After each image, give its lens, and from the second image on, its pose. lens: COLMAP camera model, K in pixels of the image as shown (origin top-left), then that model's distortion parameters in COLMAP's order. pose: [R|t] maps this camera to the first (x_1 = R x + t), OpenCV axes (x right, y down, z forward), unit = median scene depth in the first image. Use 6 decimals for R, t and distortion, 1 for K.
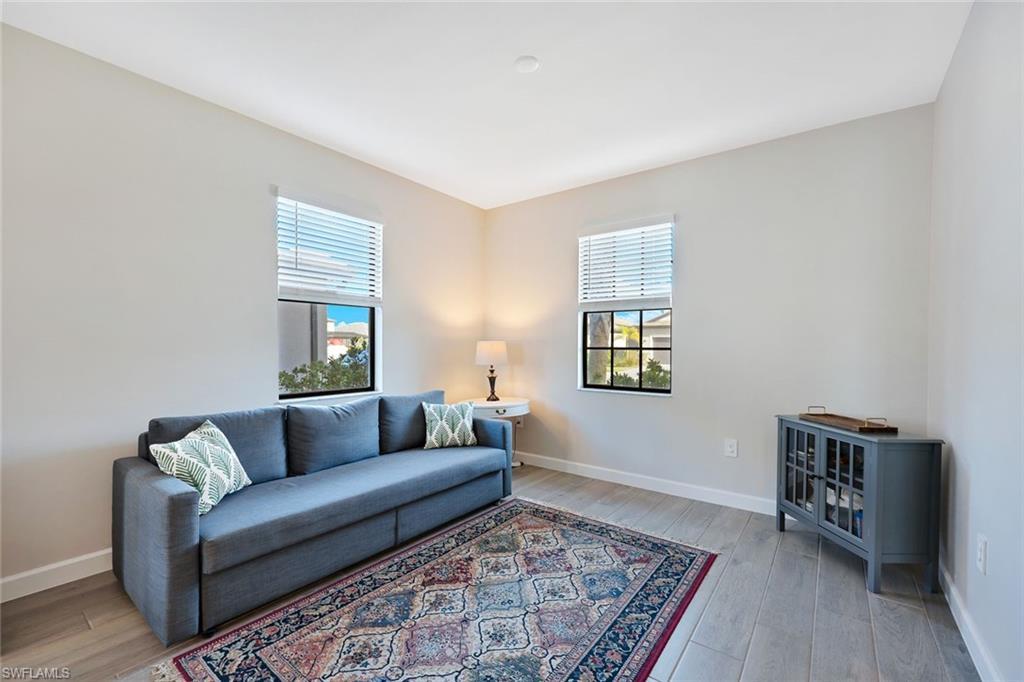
lens RADIAL K [[421.3, 0, 509.2], [0, 421.3, 343.5], [0, 0, 1]] dist [-0.000378, 0.000034]
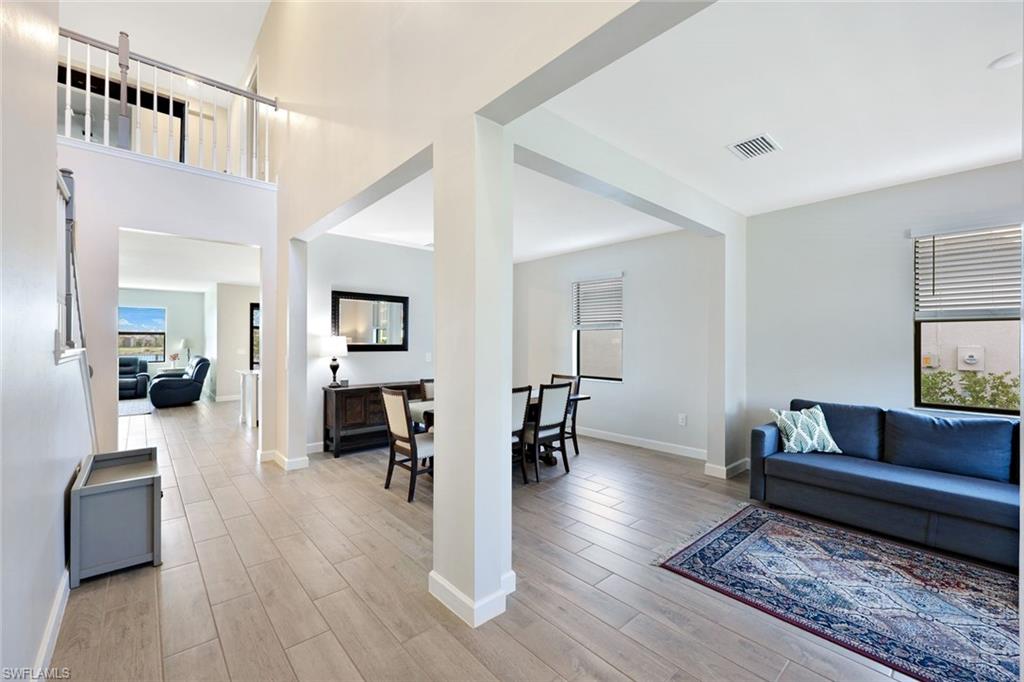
lens RADIAL K [[421.3, 0, 509.2], [0, 421.3, 343.5], [0, 0, 1]] dist [-0.000378, 0.000034]
pose [[-0.194192, -0.001352, -0.980963, 1.237357], [-0.002233, 0.999997, -0.000936, -0.056526], [0.980961, 0.002008, -0.194194, 0.160715]]
